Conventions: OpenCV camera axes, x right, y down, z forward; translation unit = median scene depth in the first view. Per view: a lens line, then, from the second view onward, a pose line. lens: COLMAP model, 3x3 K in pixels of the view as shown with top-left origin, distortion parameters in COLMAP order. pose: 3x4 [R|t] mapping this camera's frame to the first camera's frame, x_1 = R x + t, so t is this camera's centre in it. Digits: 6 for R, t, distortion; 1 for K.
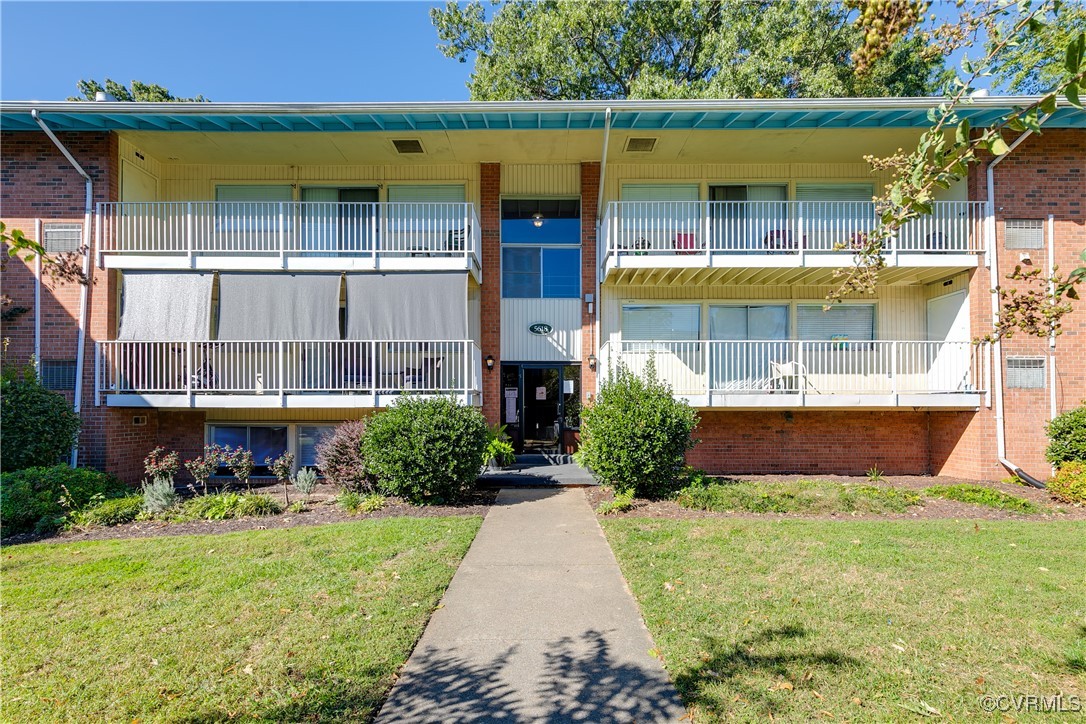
lens RADIAL K [[501.6, 0, 568.3], [0, 501.6, 375.8], [0, 0, 1]] dist [0.005699, -0.003287]
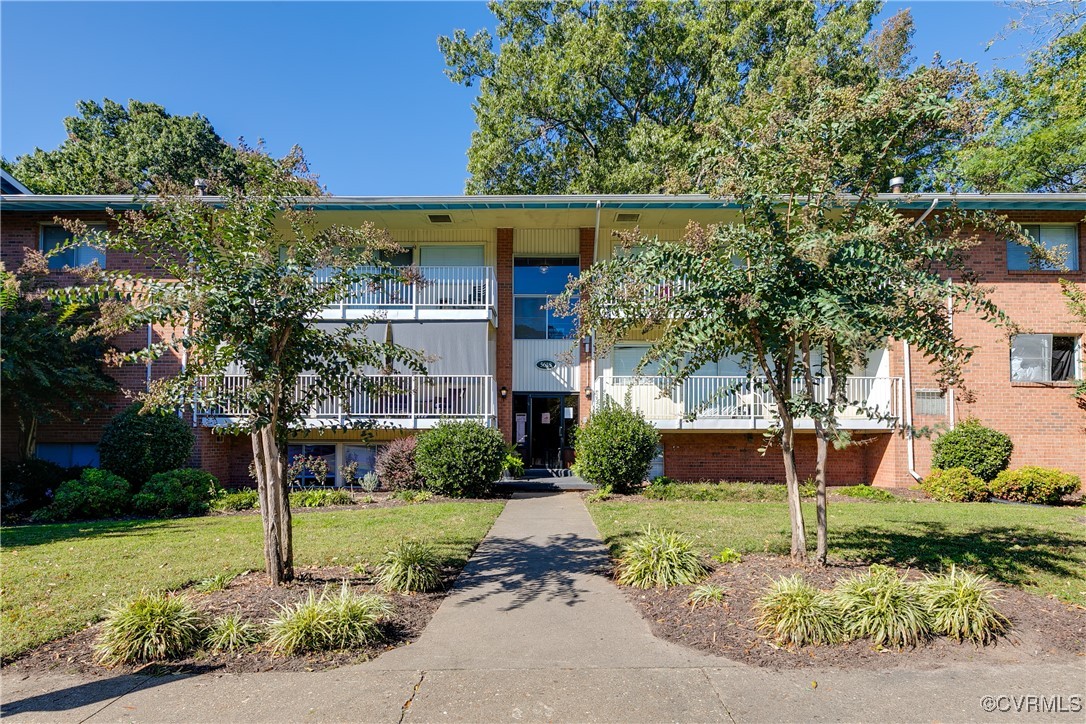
lens RADIAL K [[567.7, 0, 585.2], [0, 567.7, 379.4], [0, 0, 1]] dist [-0.009785, 0.001445]
pose [[0.999871, 0.003785, 0.015614, 0.019739], [-0.003164, 0.999210, -0.039605, -0.005010], [-0.015752, 0.039551, 0.999093, -0.391752]]
